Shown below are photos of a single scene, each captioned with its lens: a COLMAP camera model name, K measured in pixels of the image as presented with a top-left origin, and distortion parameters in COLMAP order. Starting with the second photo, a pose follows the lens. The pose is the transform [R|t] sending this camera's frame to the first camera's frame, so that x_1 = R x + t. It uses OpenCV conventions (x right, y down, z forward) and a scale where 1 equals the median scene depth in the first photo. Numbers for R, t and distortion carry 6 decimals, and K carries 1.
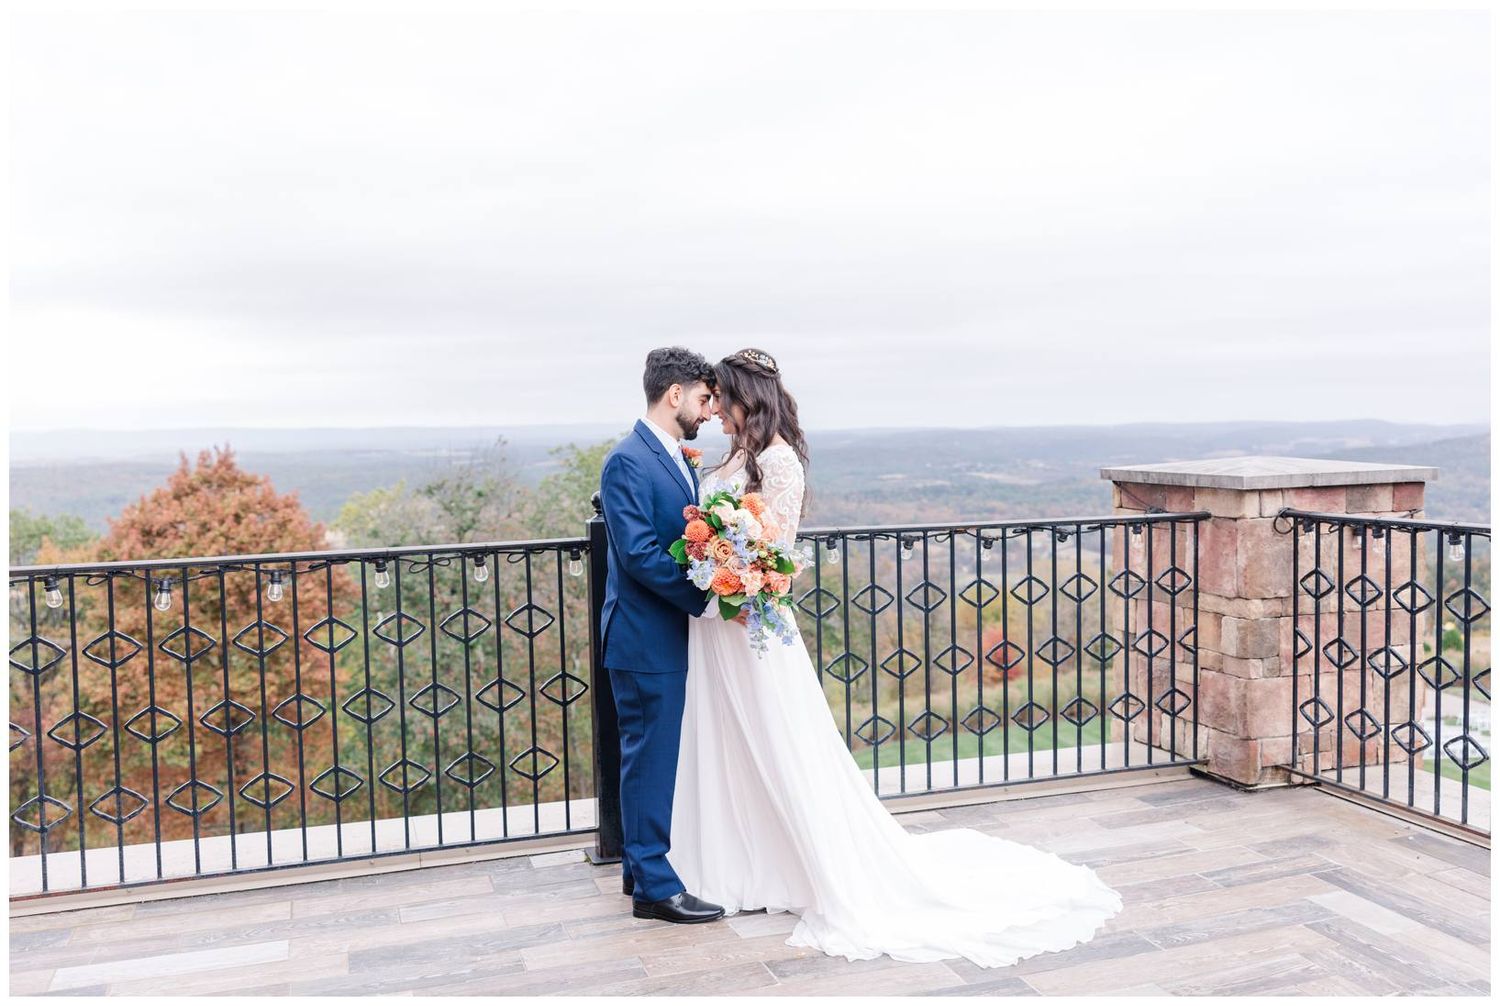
lens RADIAL K [[1342.3, 0, 750.0], [0, 1342.3, 503.0], [0, 0, 1]] dist [-0.001920, 0.005736]
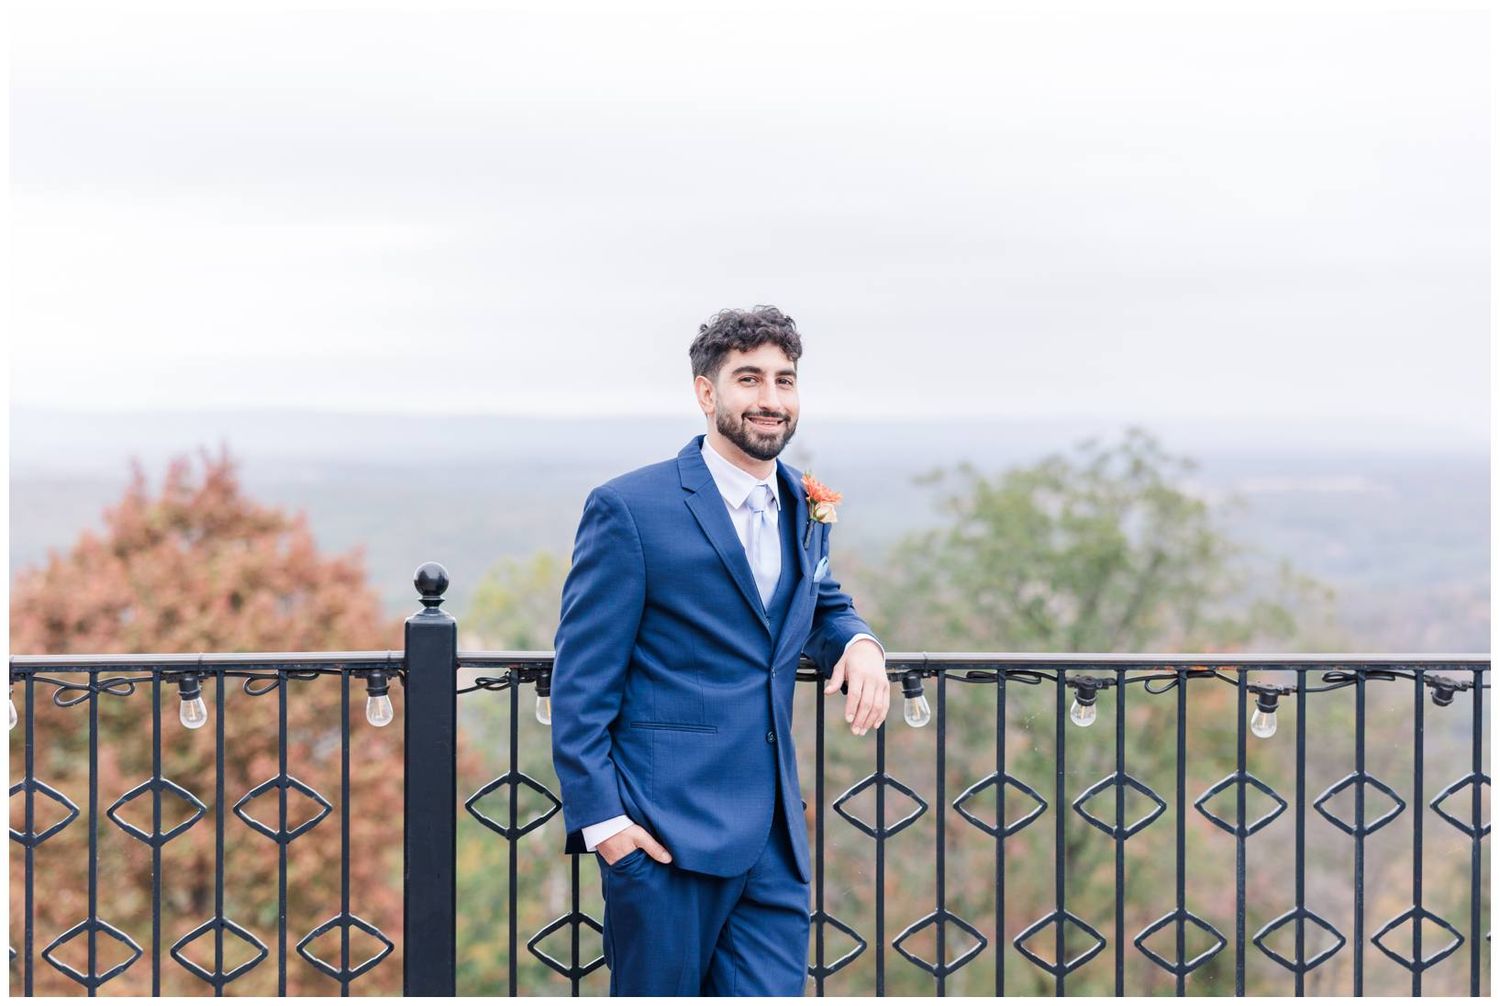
lens RADIAL K [[3035.5, 0, 750.0], [0, 3035.5, 503.0], [0, 0, 1]] dist [0.021811, 0.057283]
pose [[0.976531, 0.029692, -0.213319, 0.220273], [-0.036379, 0.998960, -0.027490, -0.003301], [0.212281, 0.034605, 0.976596, -0.081630]]
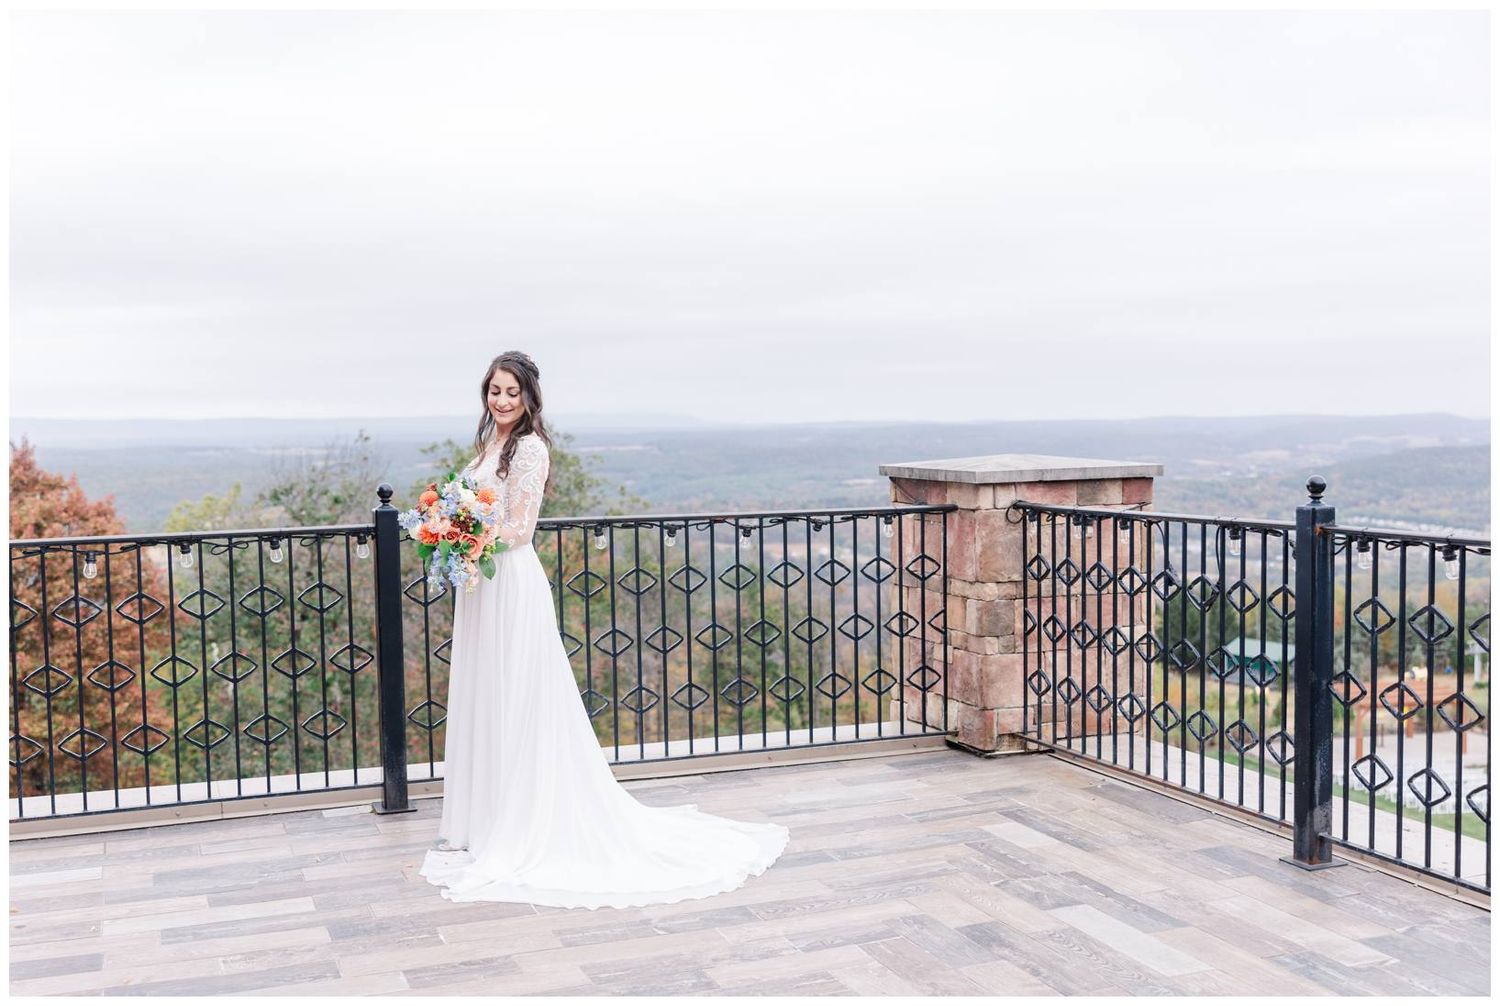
lens RADIAL K [[1639.0, 0, 754.4], [0, 1639.0, 522.6], [0, 0, 1]] dist [0.000559, 0.026173]
pose [[0.998862, 0.000720, 0.047689, 0.116491], [-0.000993, 0.999983, 0.005698, 0.014394], [-0.047684, -0.005739, 0.998846, -0.339716]]
